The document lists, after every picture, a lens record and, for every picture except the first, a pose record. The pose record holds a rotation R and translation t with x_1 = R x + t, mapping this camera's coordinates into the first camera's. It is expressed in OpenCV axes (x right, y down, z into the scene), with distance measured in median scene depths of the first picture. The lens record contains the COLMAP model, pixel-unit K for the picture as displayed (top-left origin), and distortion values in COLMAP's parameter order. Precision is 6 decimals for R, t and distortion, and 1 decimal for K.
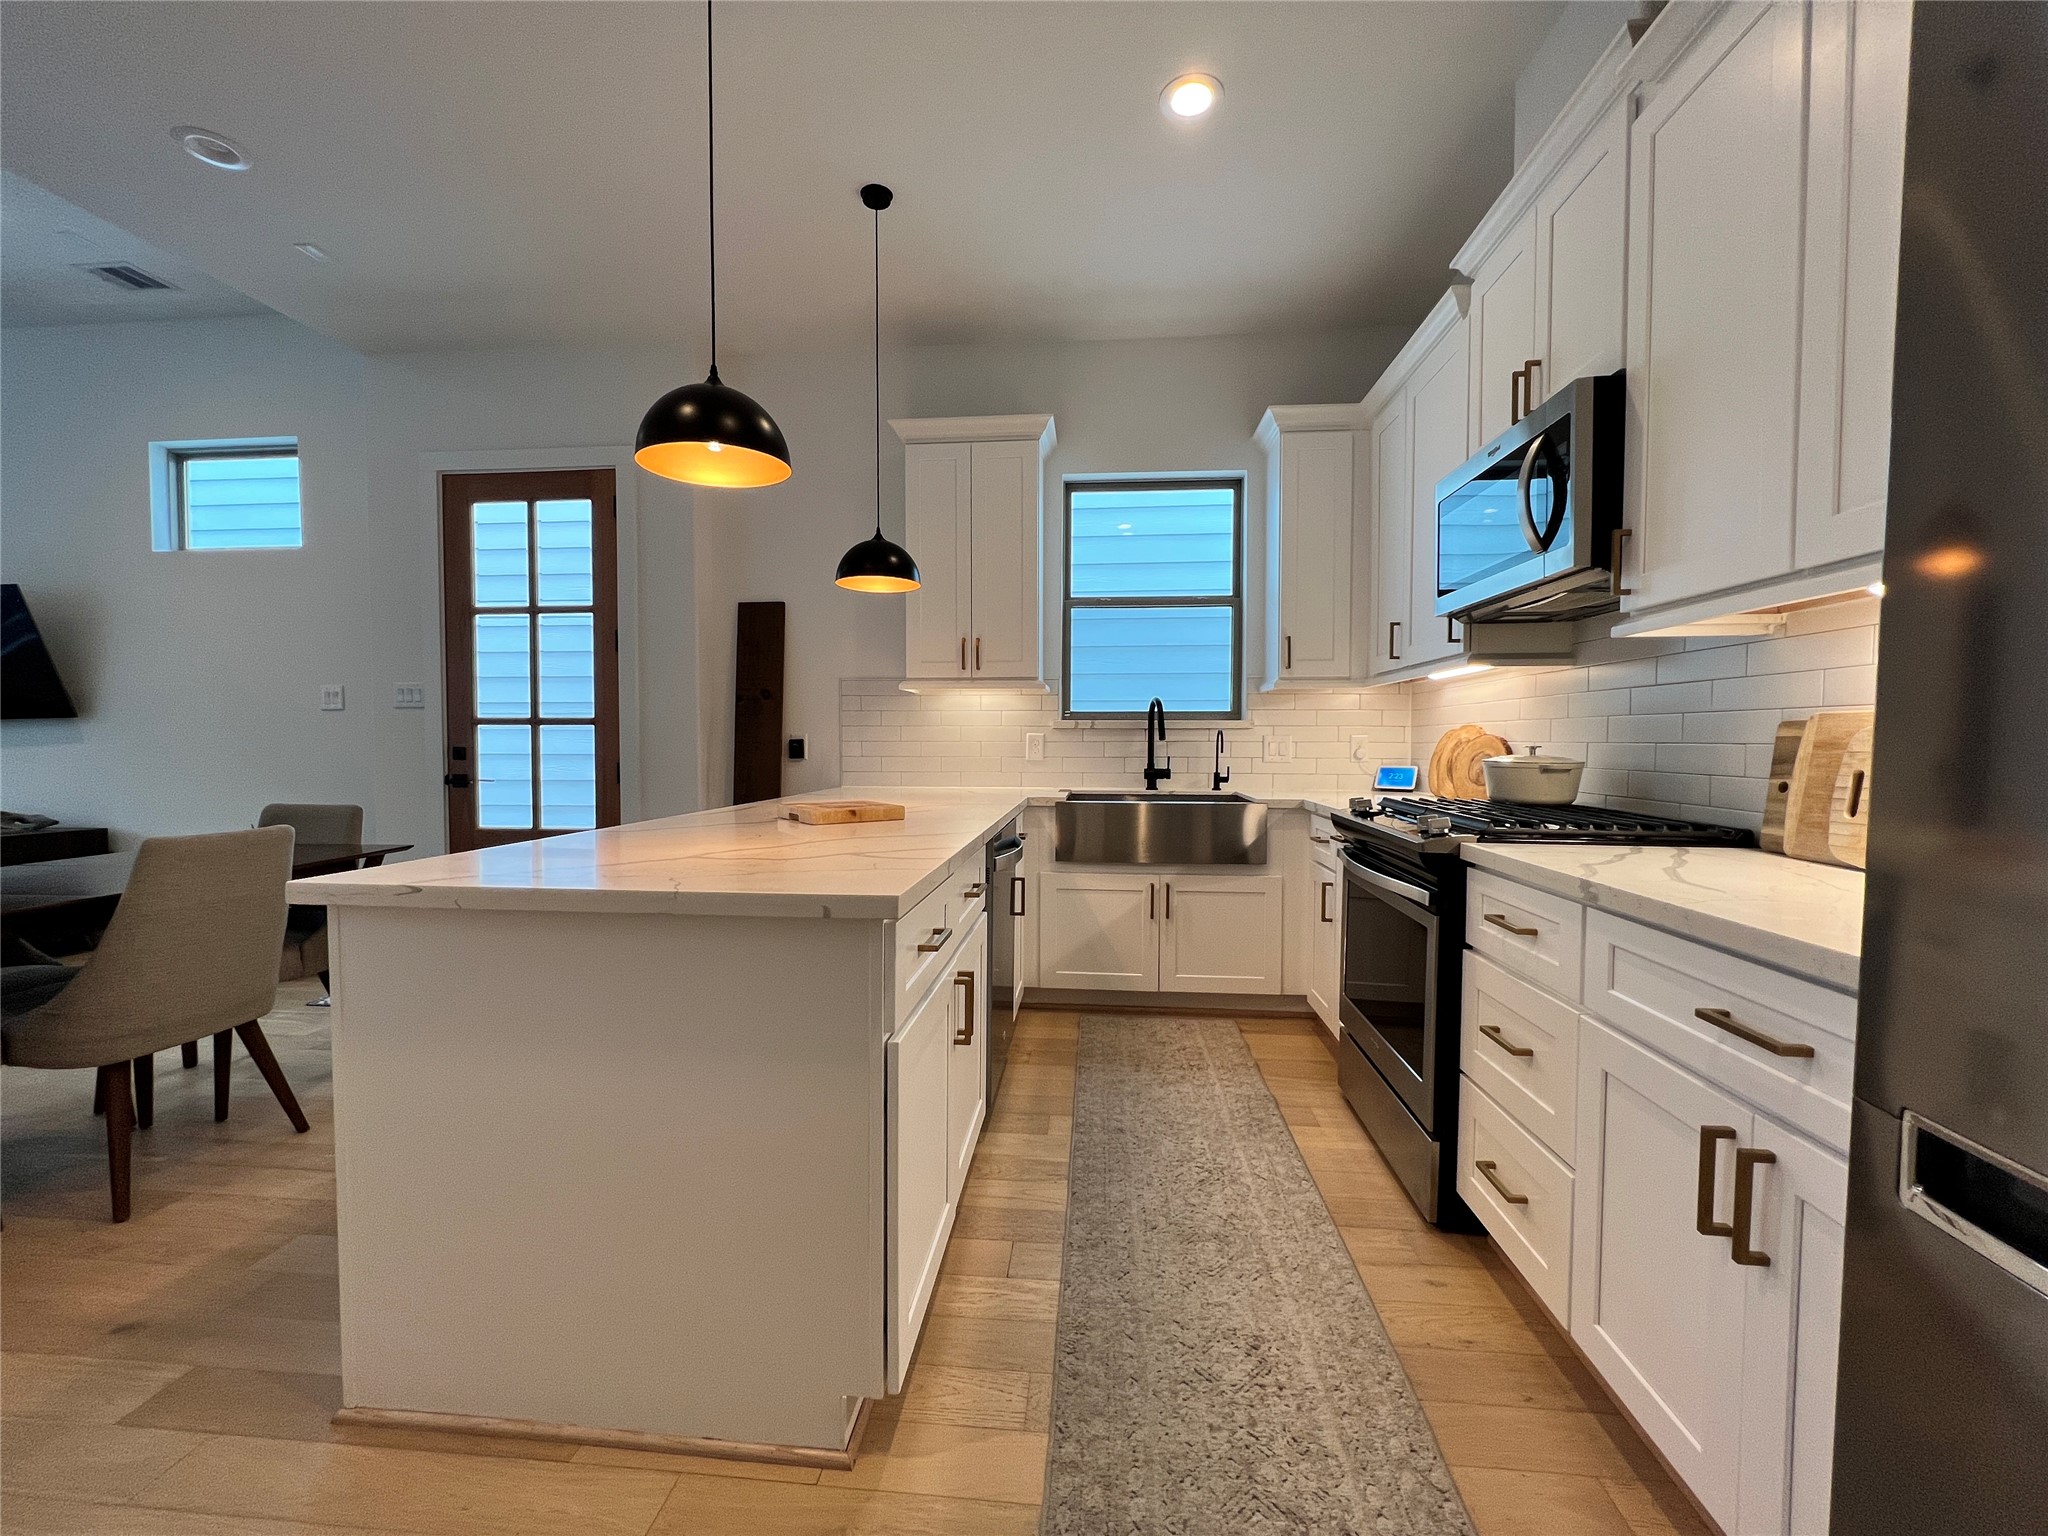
lens RADIAL K [[822.6, 0, 1023.5], [0, 822.6, 766.5], [0, 0, 1]] dist [-0.002152, 0.000574]
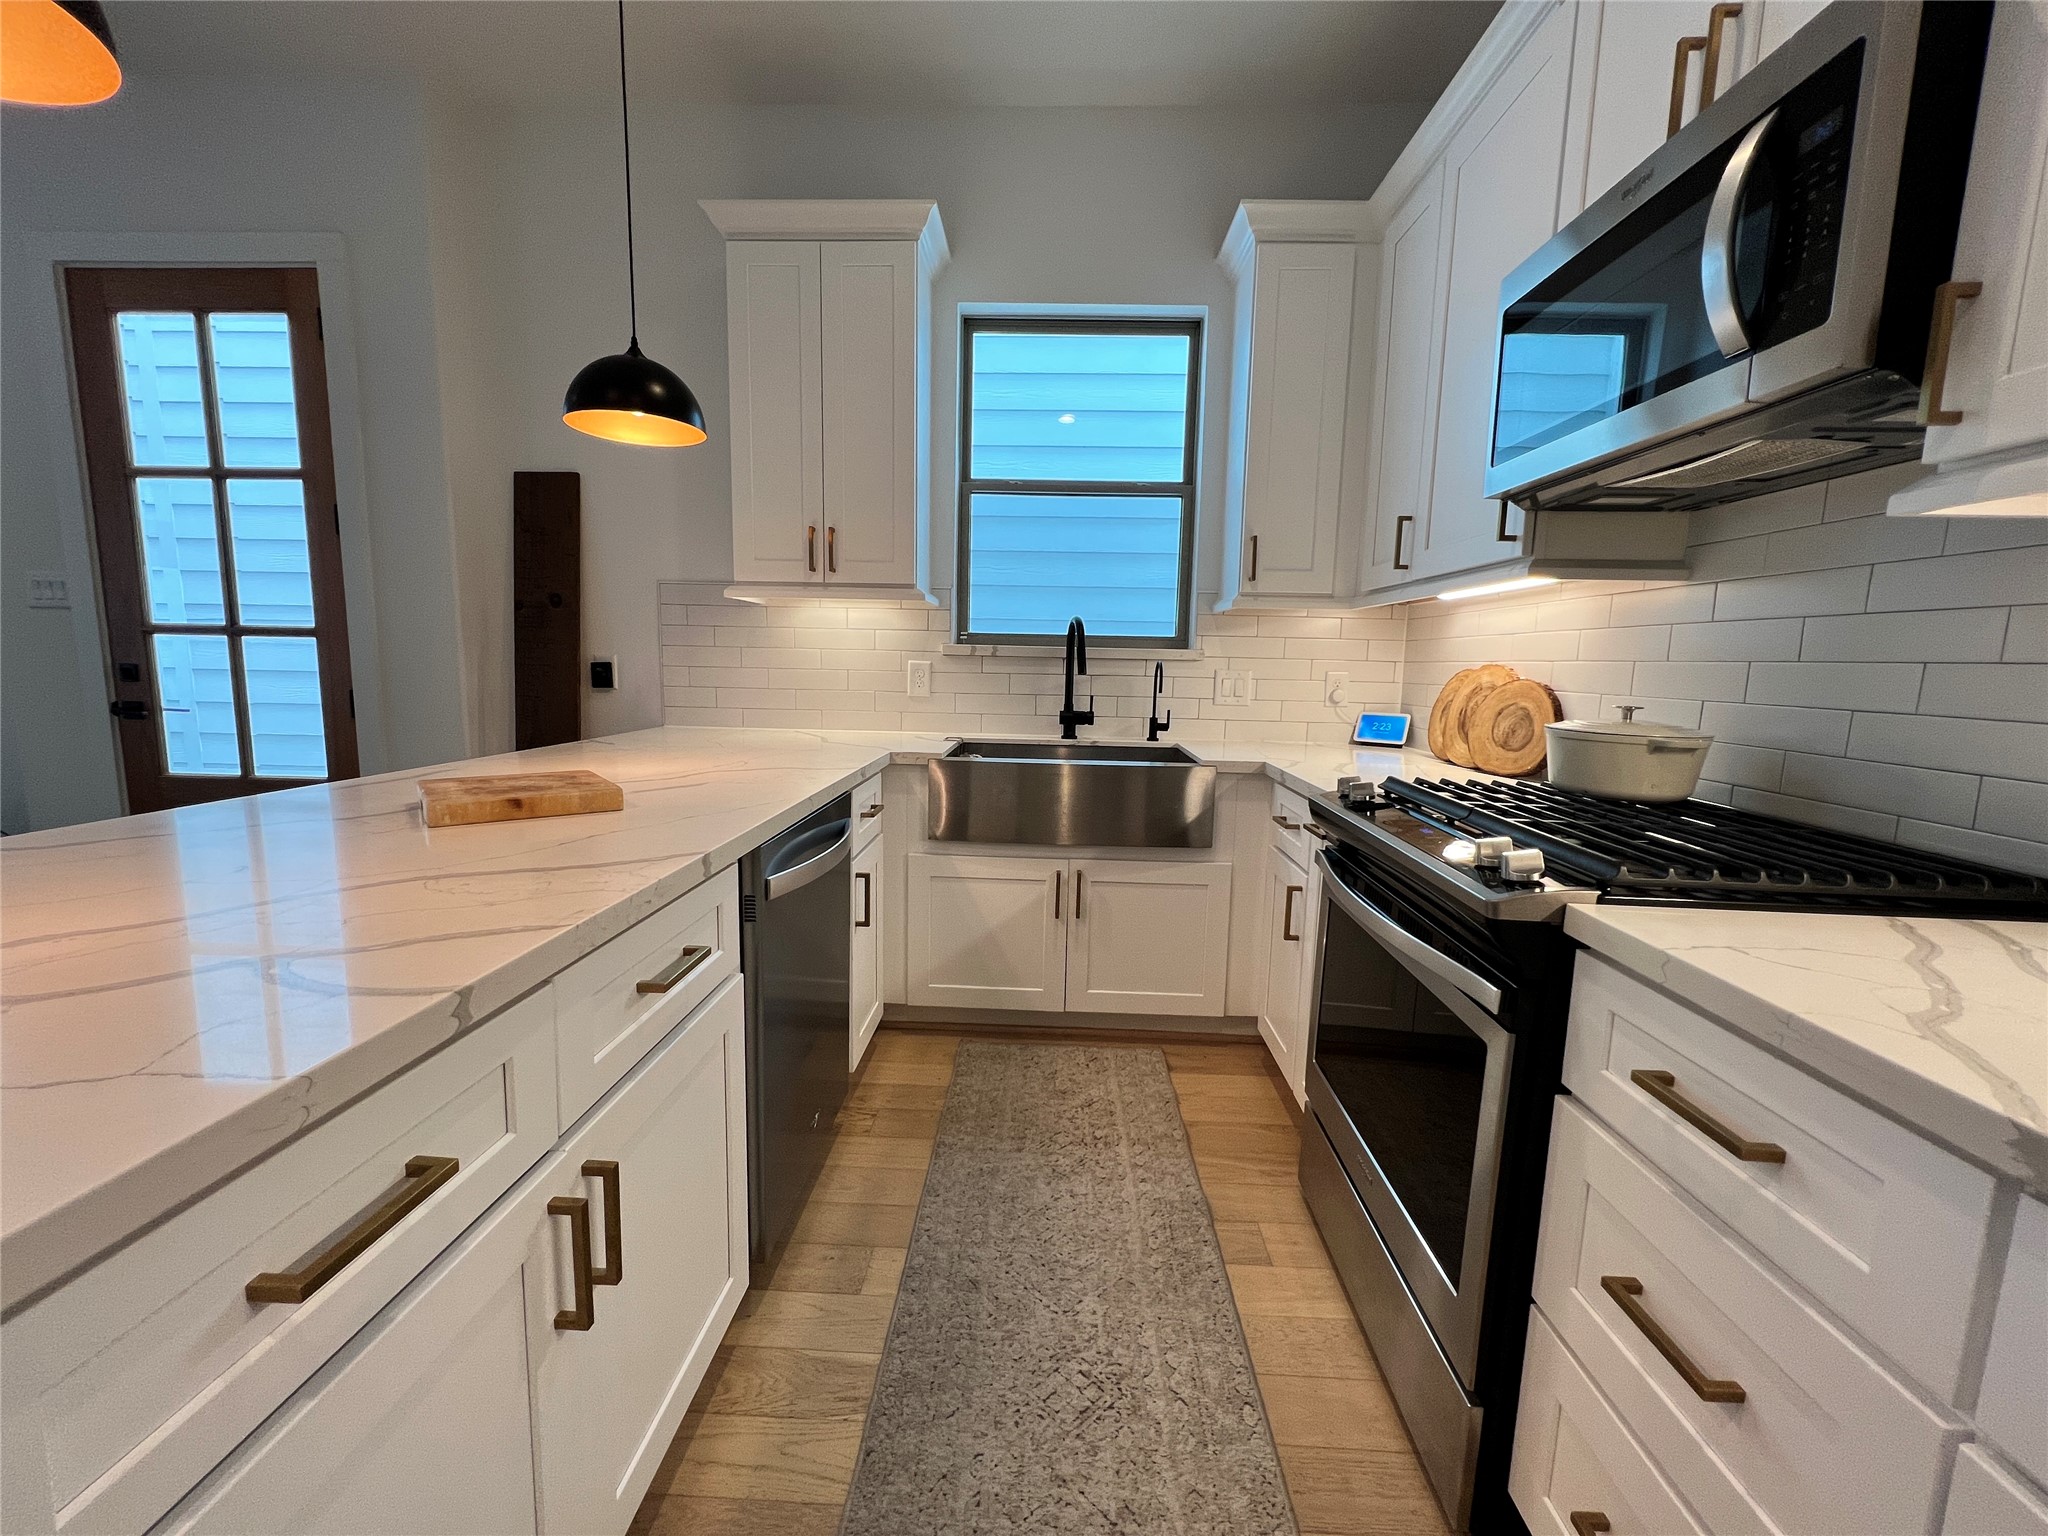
lens RADIAL K [[822.6, 0, 1024.5], [0, 822.6, 767.0], [0, 0, 1]] dist [-0.002152, 0.000574]
pose [[0.998325, 0.012354, 0.056529, 0.084459], [-0.017881, 0.994992, 0.098344, -0.023437], [-0.055031, -0.099190, 0.993546, 0.281740]]
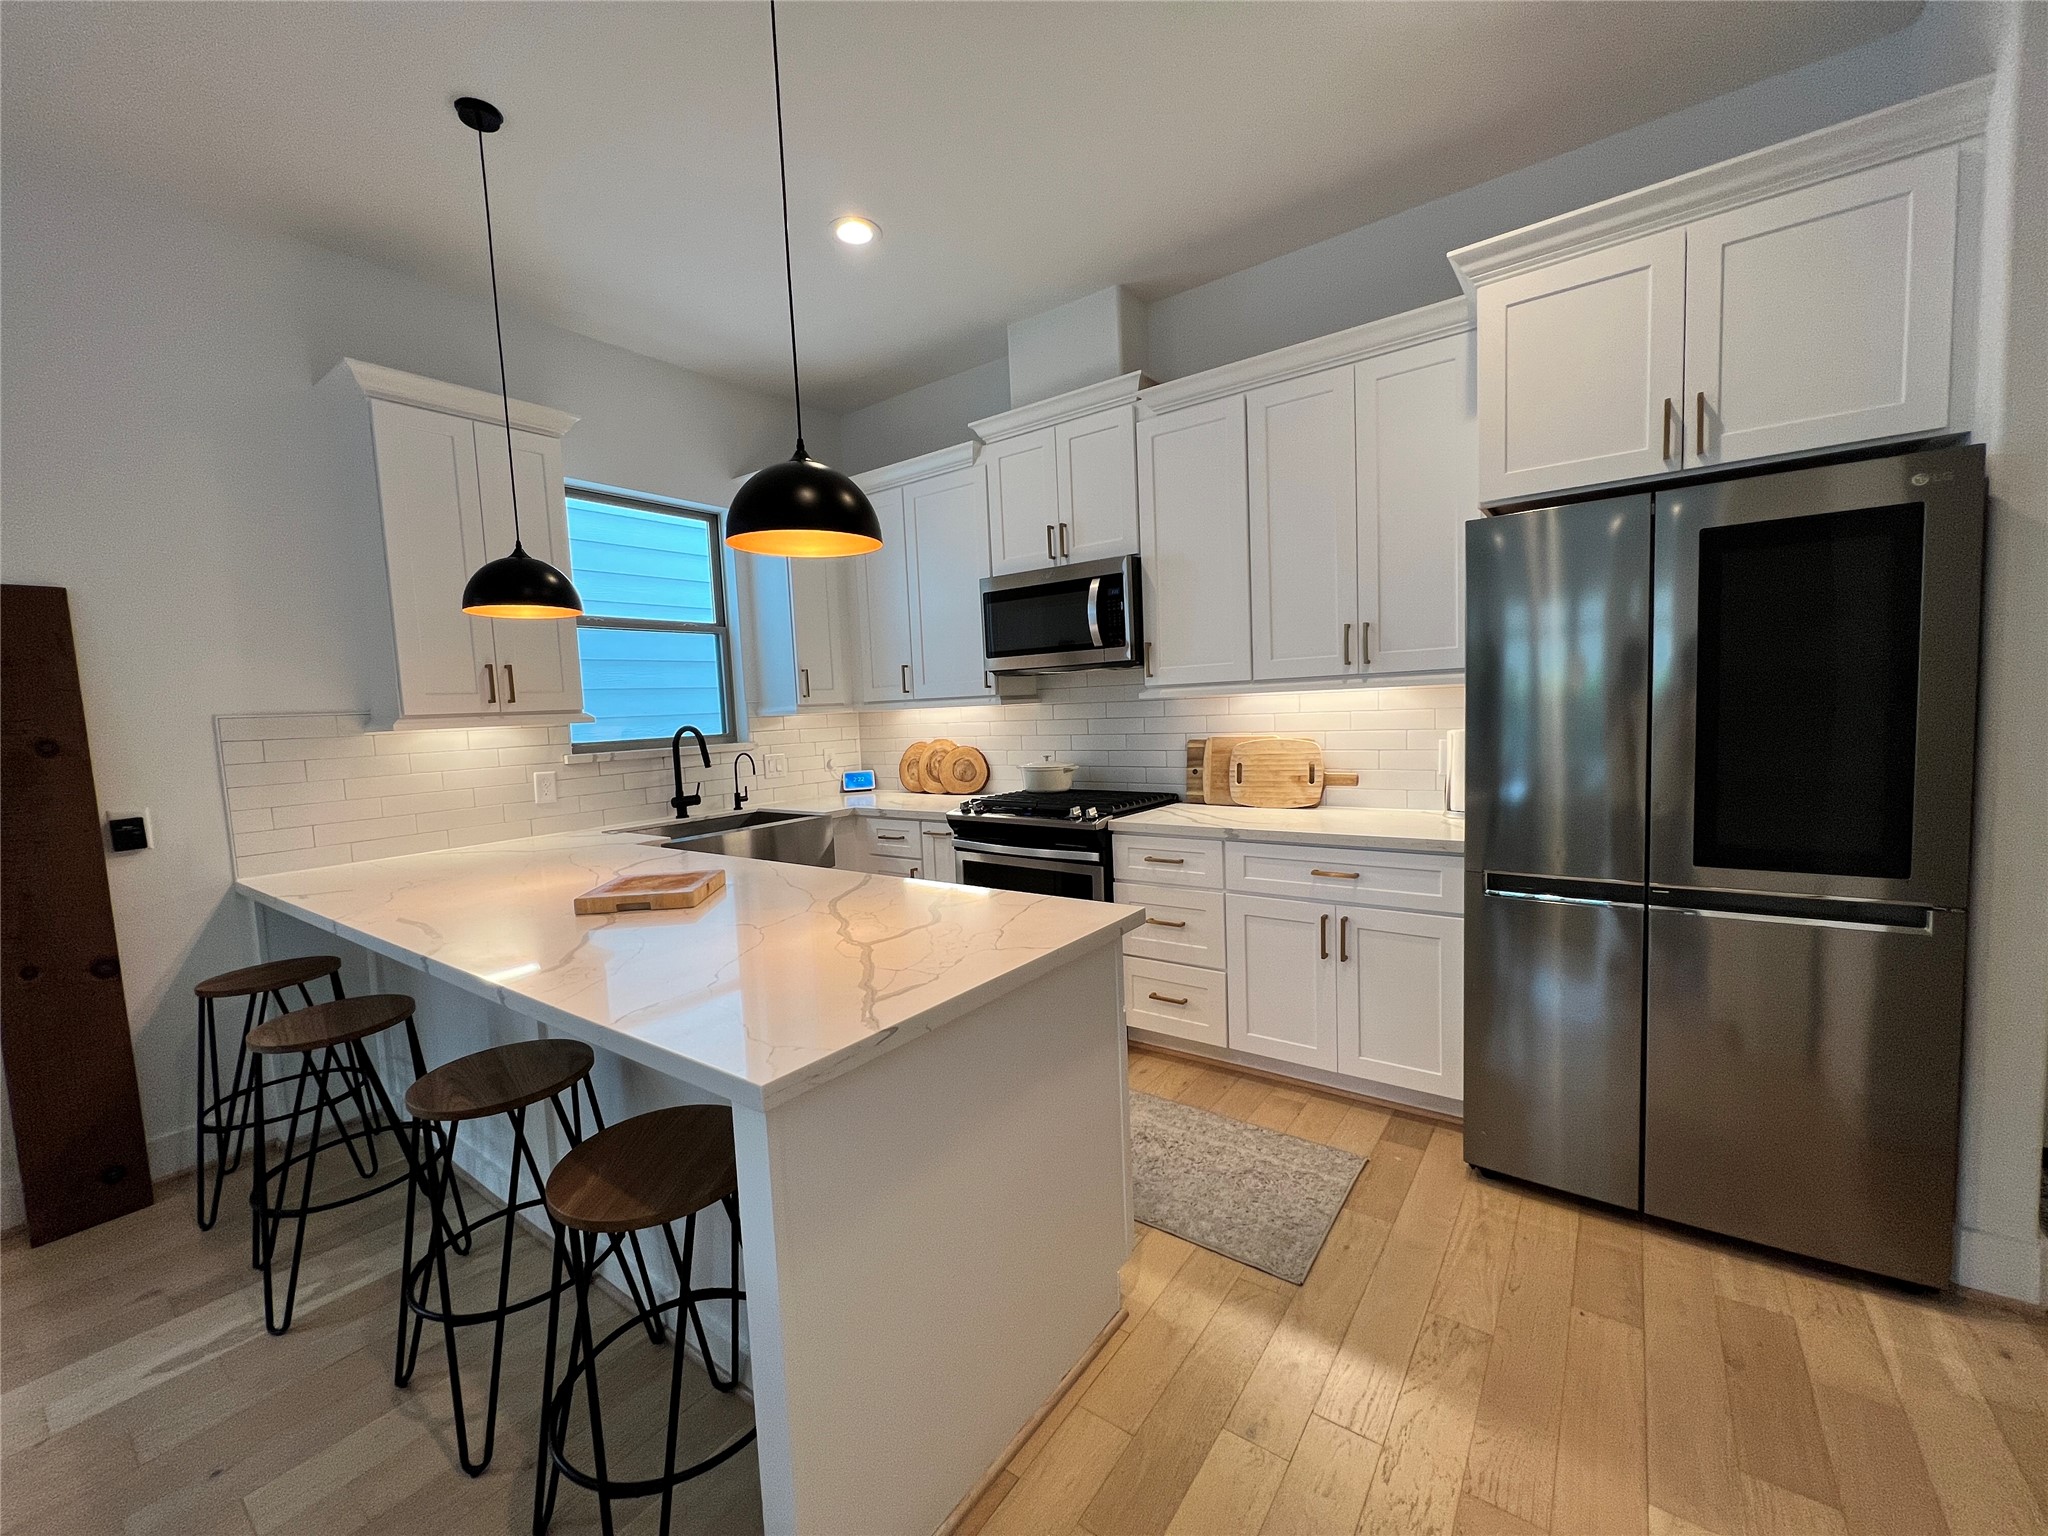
lens RADIAL K [[822.6, 0, 1024.7], [0, 822.6, 766.7], [0, 0, 1]] dist [-0.002152, 0.000574]
pose [[0.514447, -0.089199, 0.852870, -0.560897], [0.071758, 0.995565, 0.060839, -0.075728], [-0.854515, 0.029902, 0.518566, 0.149612]]
